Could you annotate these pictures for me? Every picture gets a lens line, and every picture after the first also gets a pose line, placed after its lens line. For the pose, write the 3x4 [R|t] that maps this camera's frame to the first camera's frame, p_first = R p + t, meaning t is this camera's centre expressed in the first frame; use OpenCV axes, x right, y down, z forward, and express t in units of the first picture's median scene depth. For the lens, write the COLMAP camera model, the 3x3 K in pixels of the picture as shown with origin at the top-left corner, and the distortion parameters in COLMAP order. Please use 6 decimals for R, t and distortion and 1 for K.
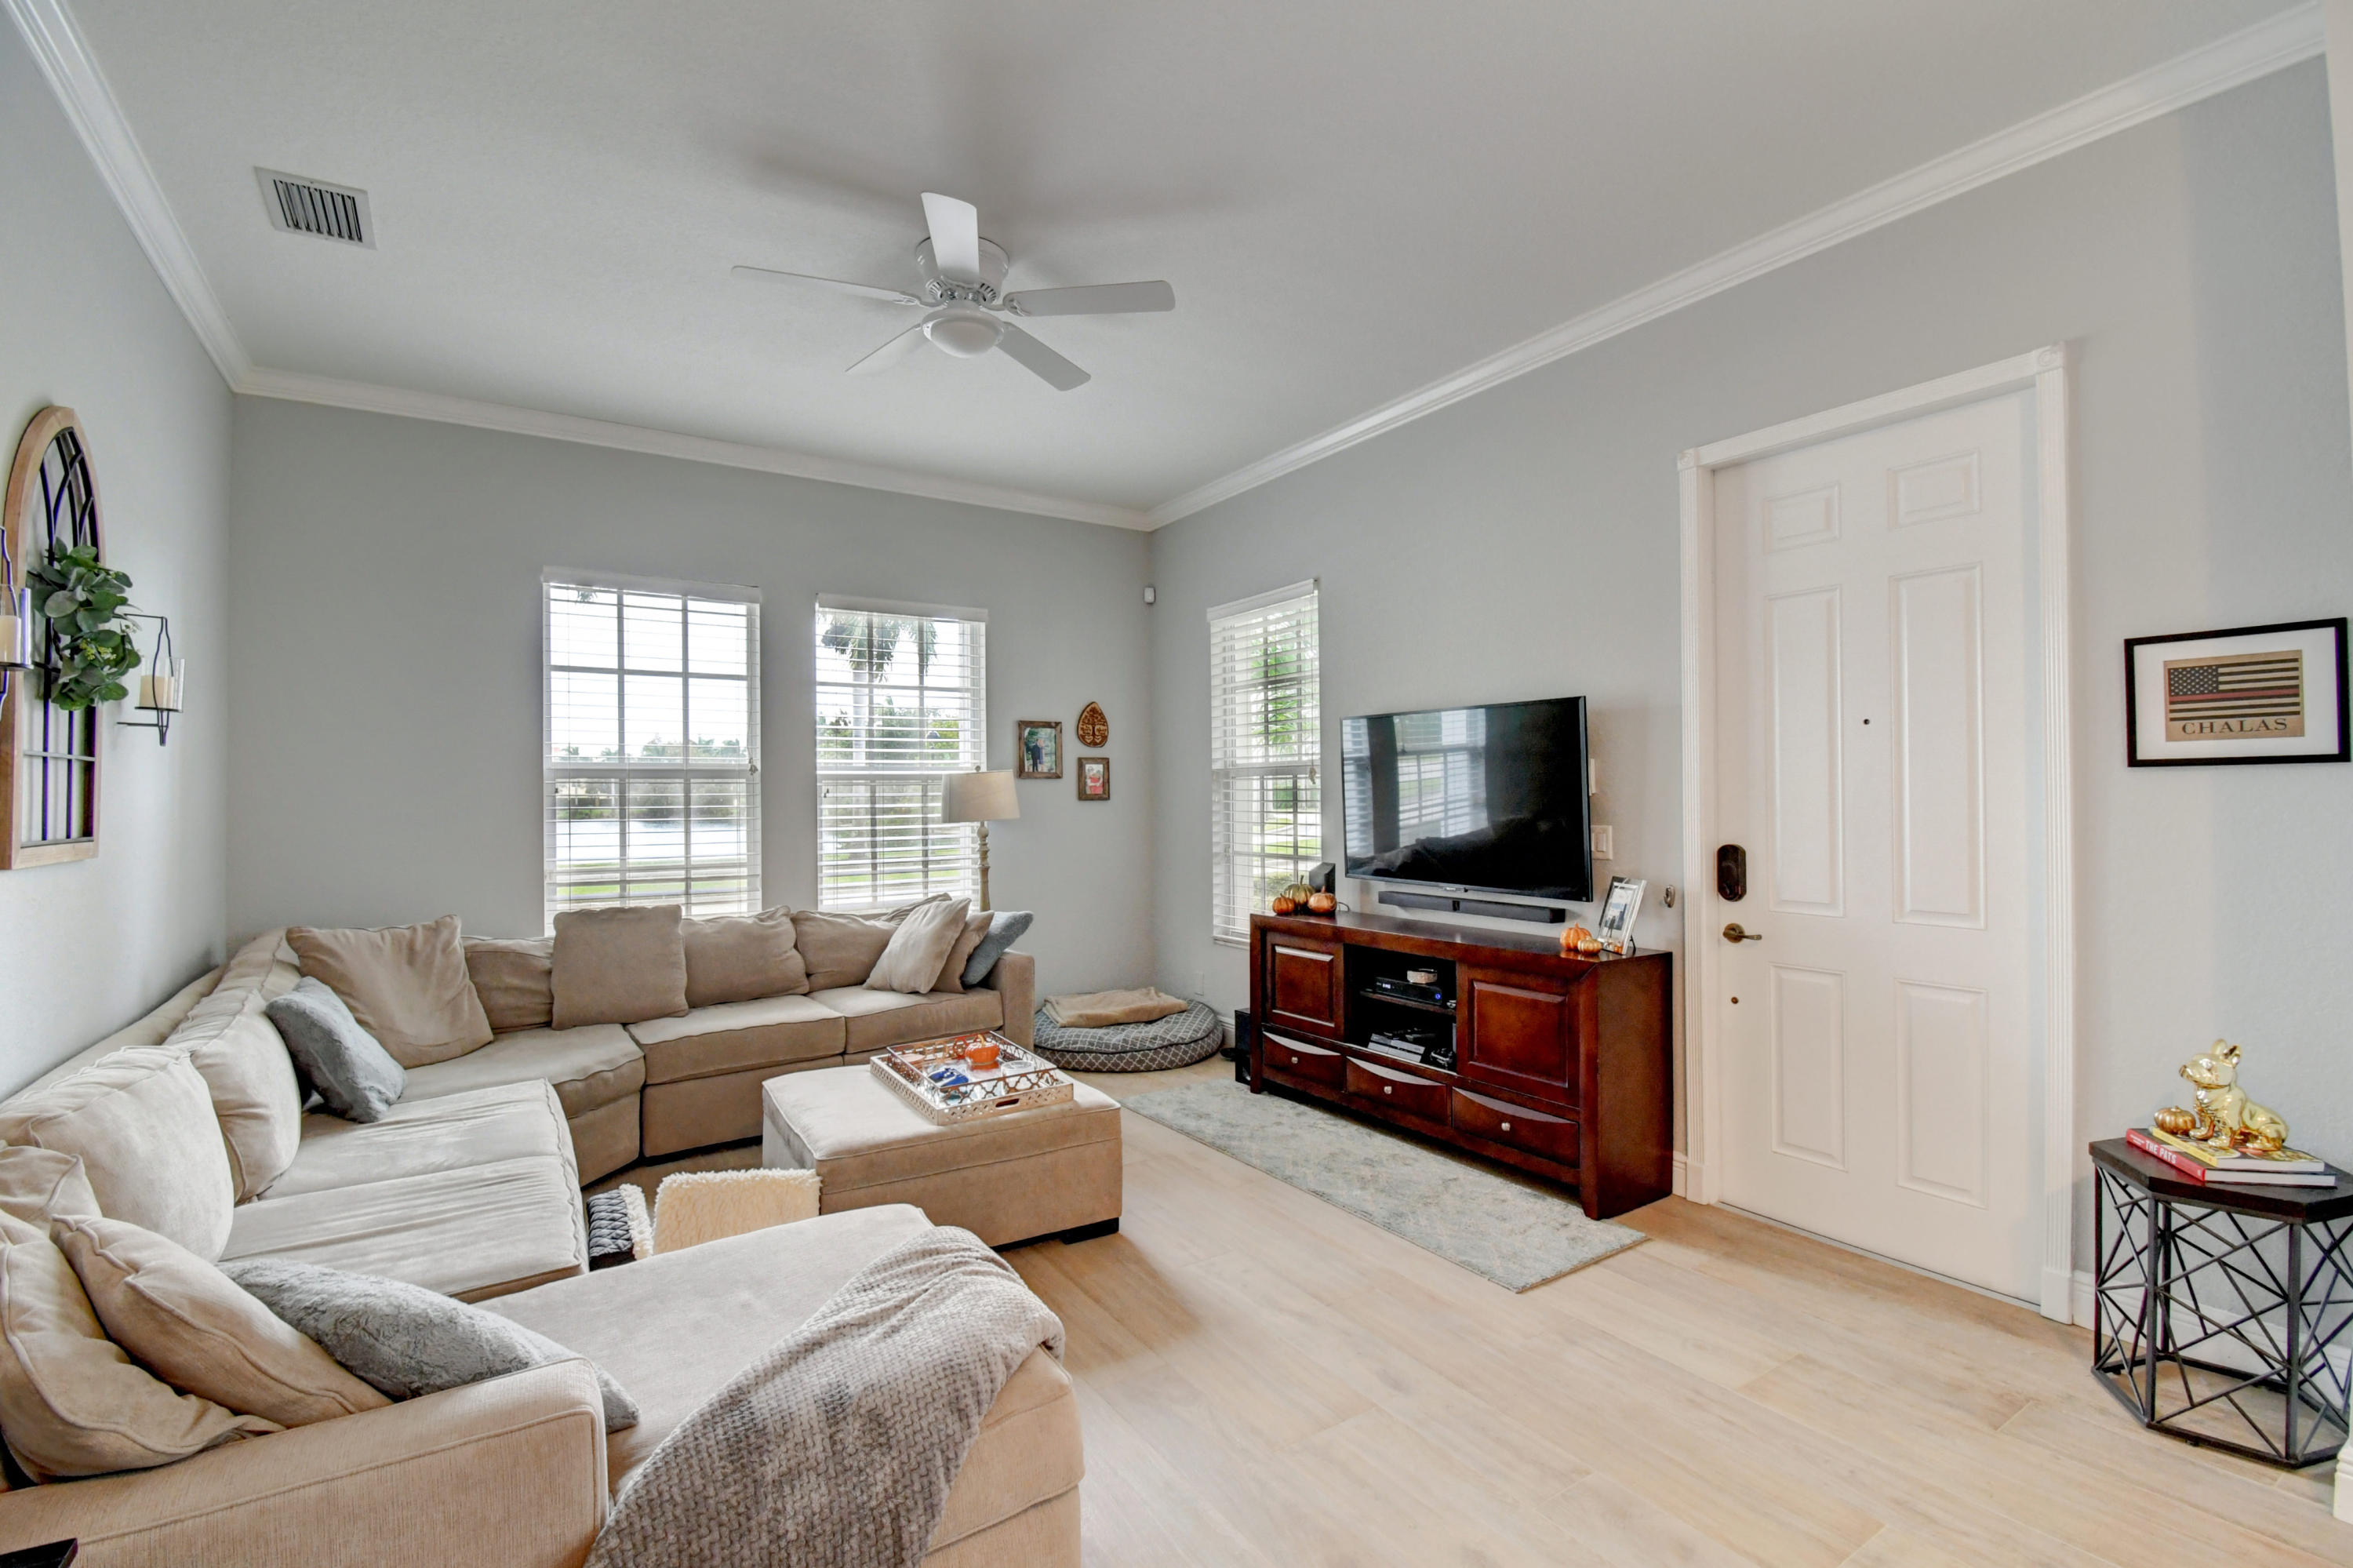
lens RADIAL K [[1036.2, 0, 1173.7], [0, 1036.2, 785.8], [0, 0, 1]] dist [0.018311, -0.026850]
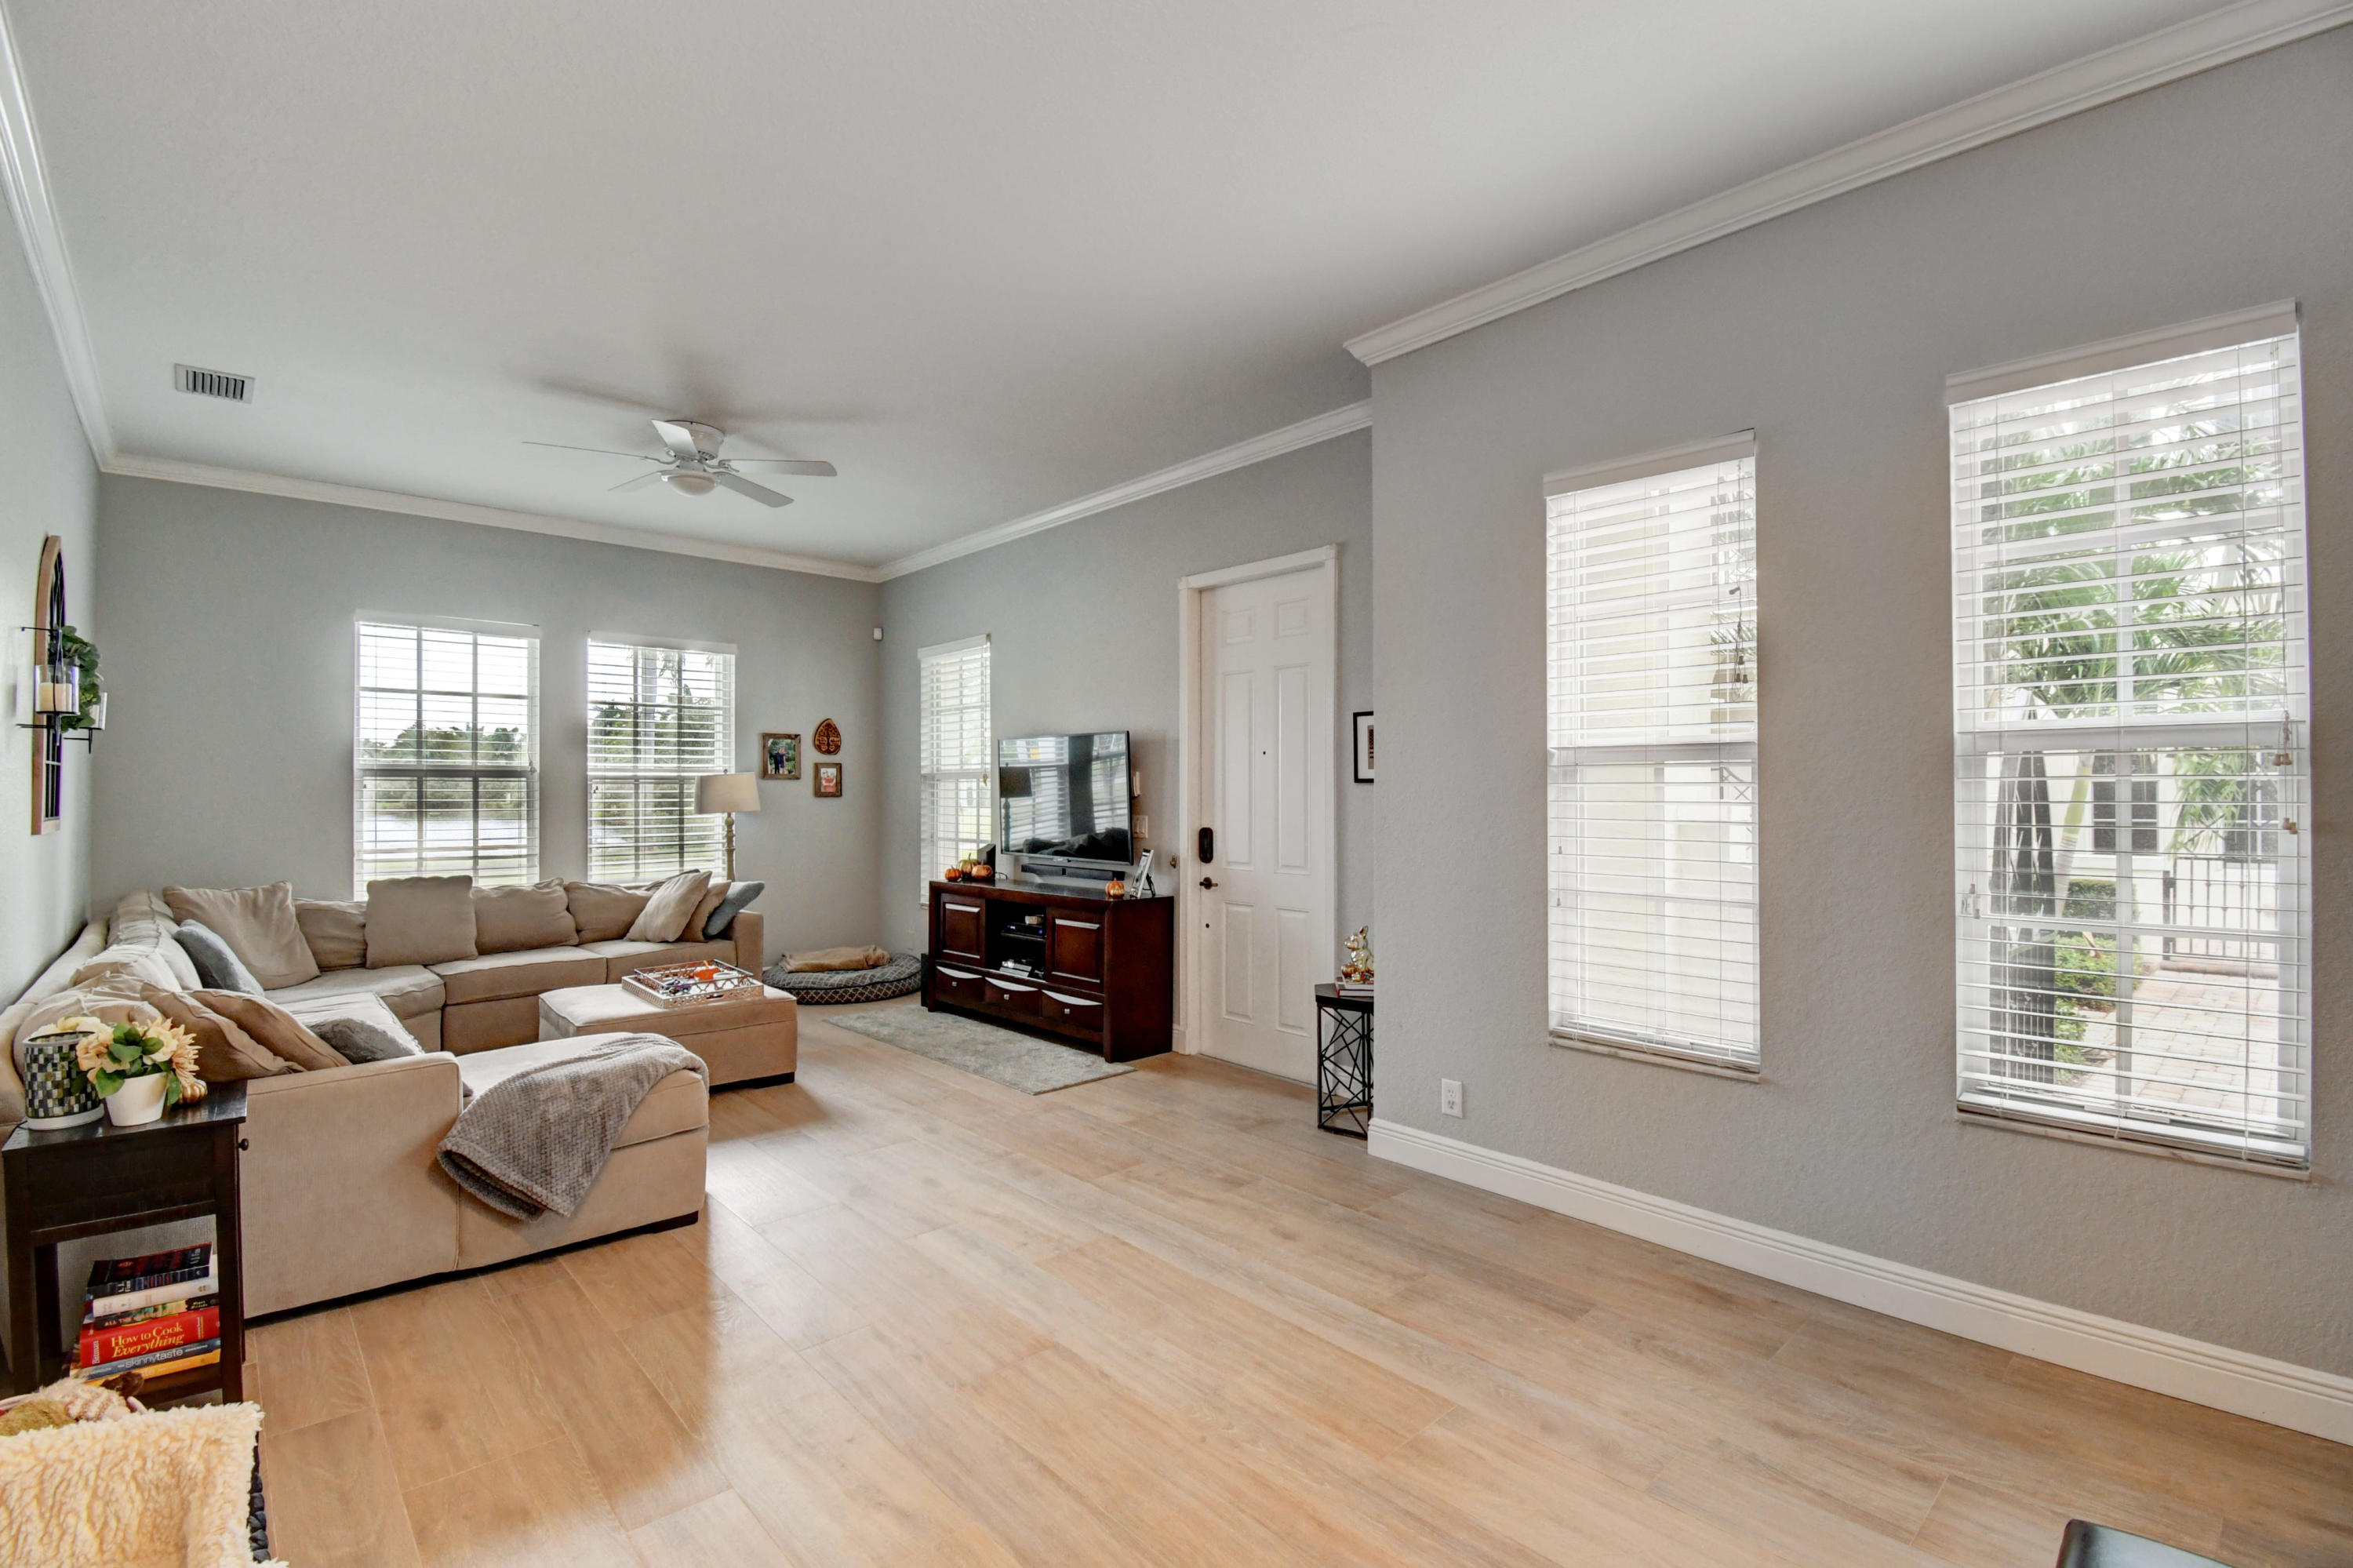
lens RADIAL K [[1036.2, 0, 1173.7], [0, 1036.2, 785.8], [0, 0, 1]] dist [0.018311, -0.026850]
pose [[0.985528, 0.008752, 0.169285, 0.166996], [-0.009027, 0.999959, 0.000856, -0.006120], [-0.169270, -0.002371, 0.985567, -0.421908]]
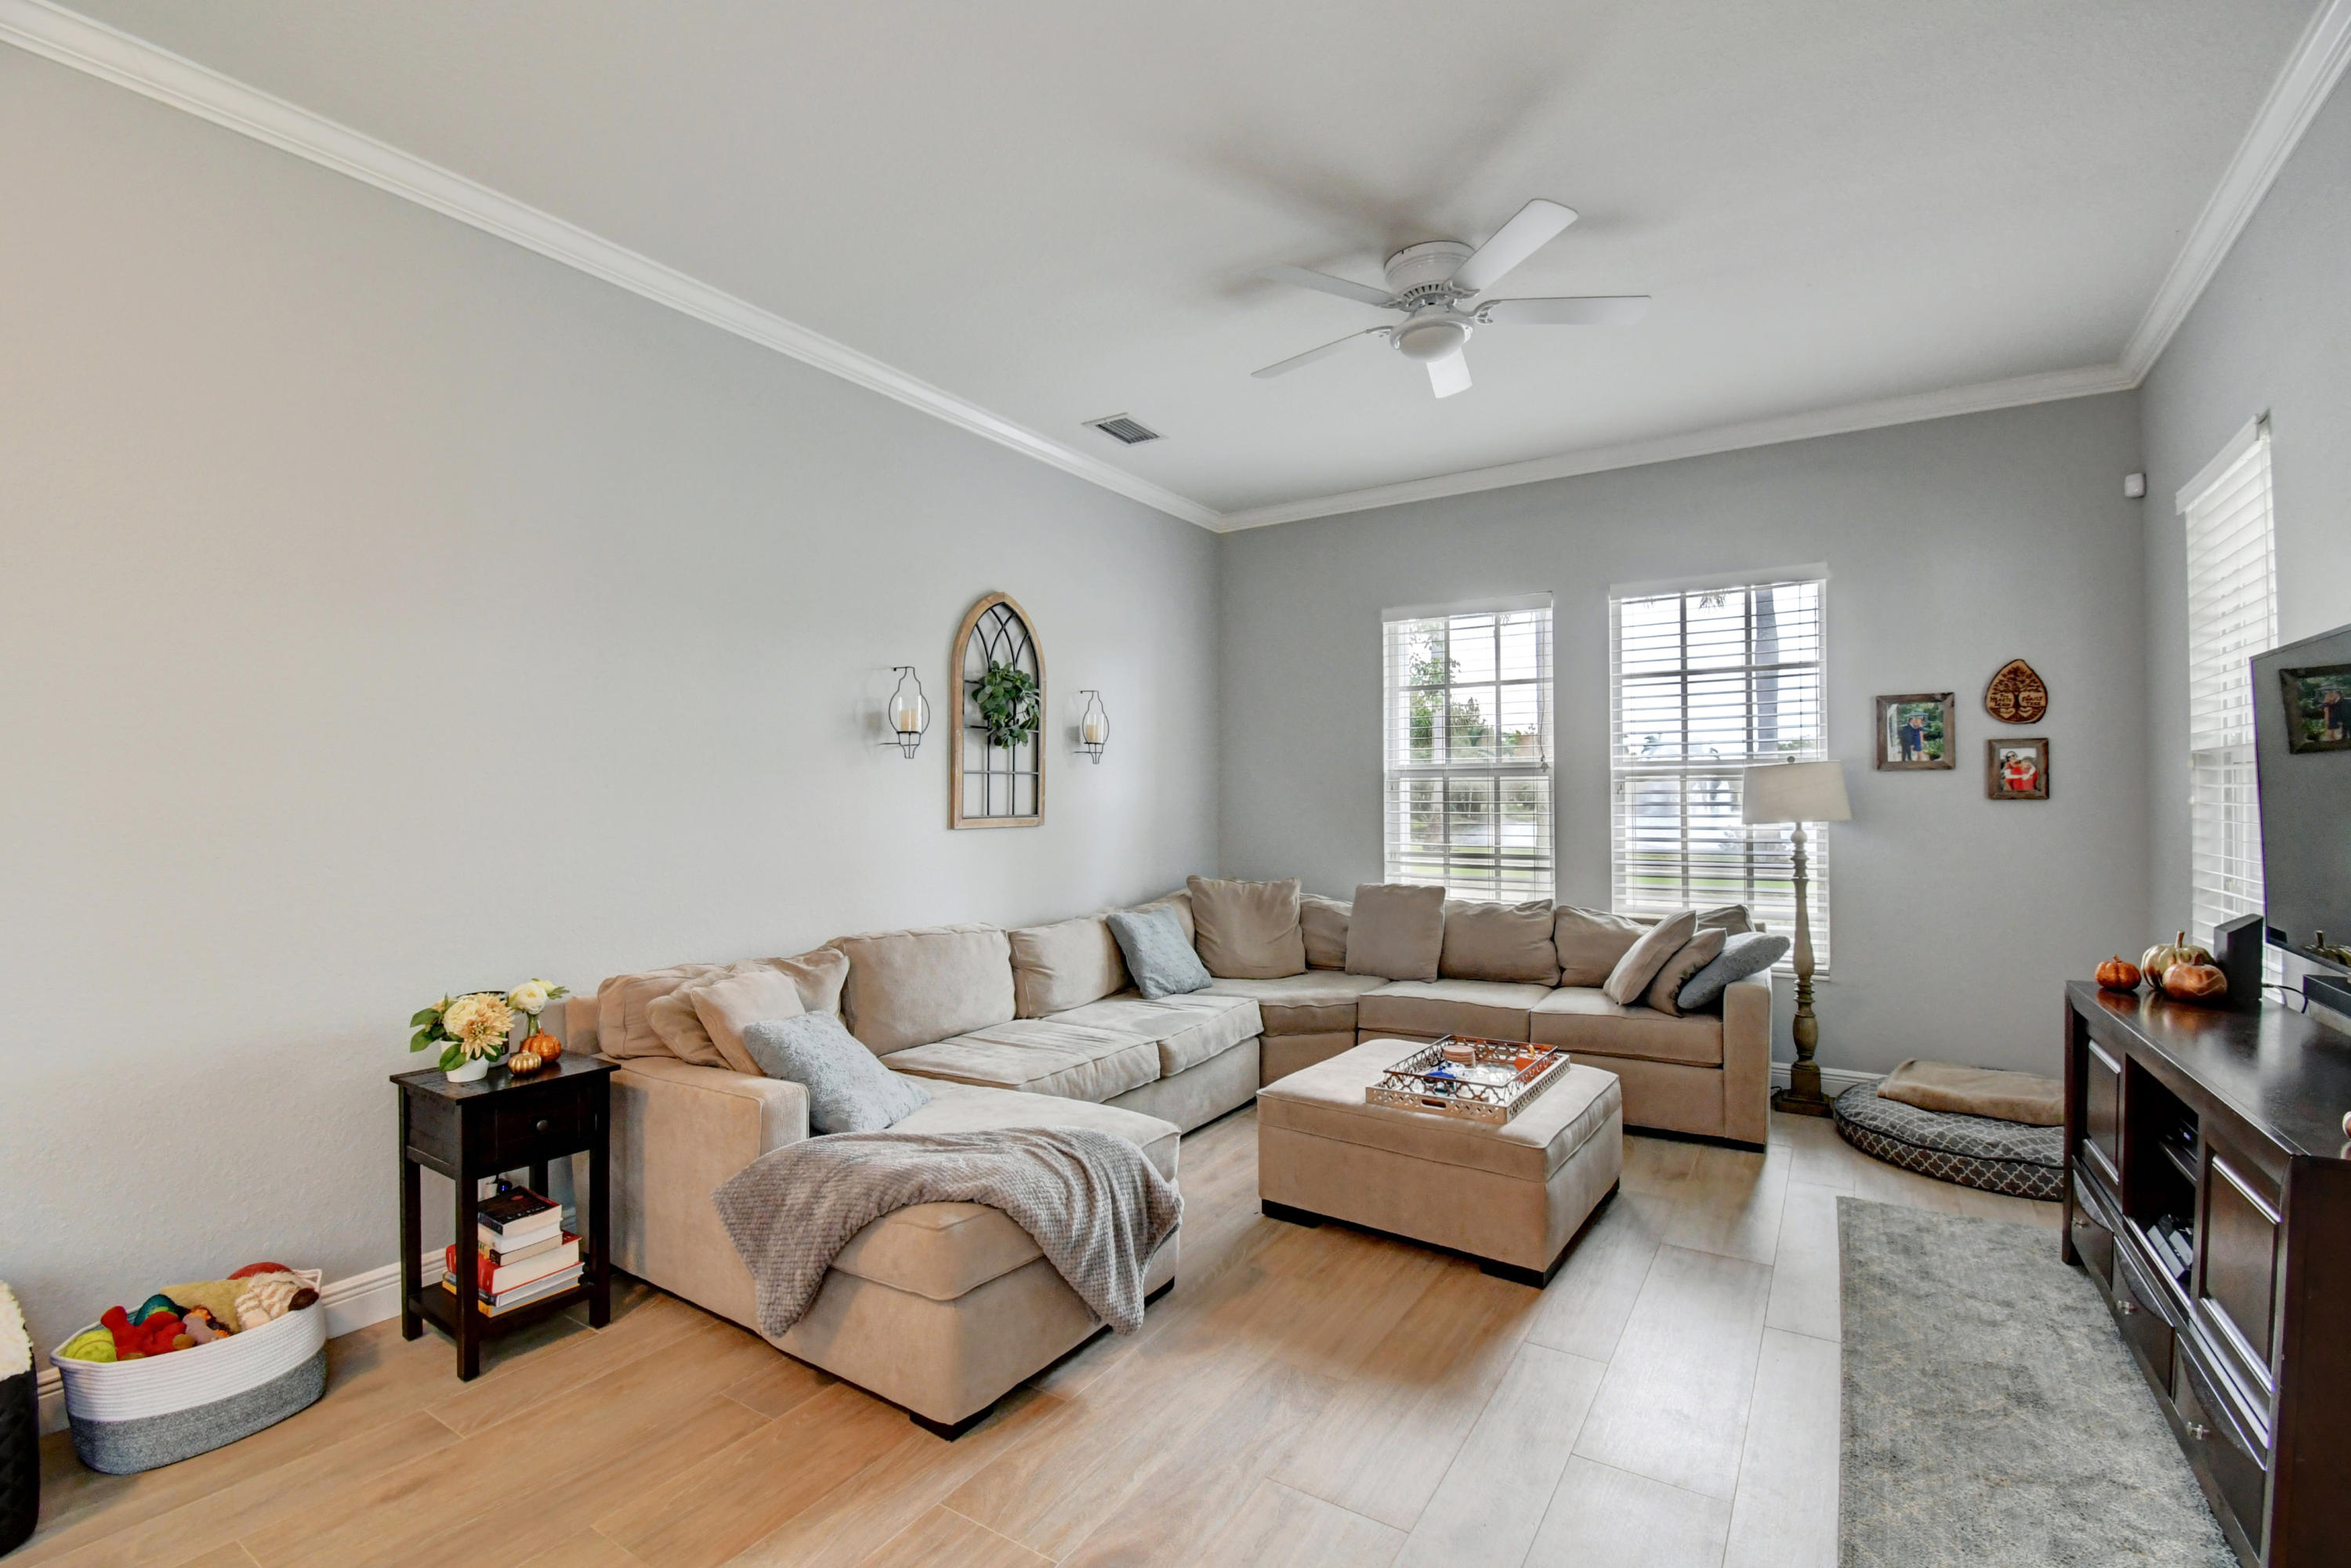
lens RADIAL K [[1035.3, 0, 1172.7], [0, 1035.3, 785.8], [0, 0, 1]] dist [0.018311, -0.026850]
pose [[0.409833, -0.004982, -0.912147, 0.447985], [0.008588, 0.999962, -0.001603, 0.001506], [0.912120, -0.007177, 0.409860, 0.256451]]
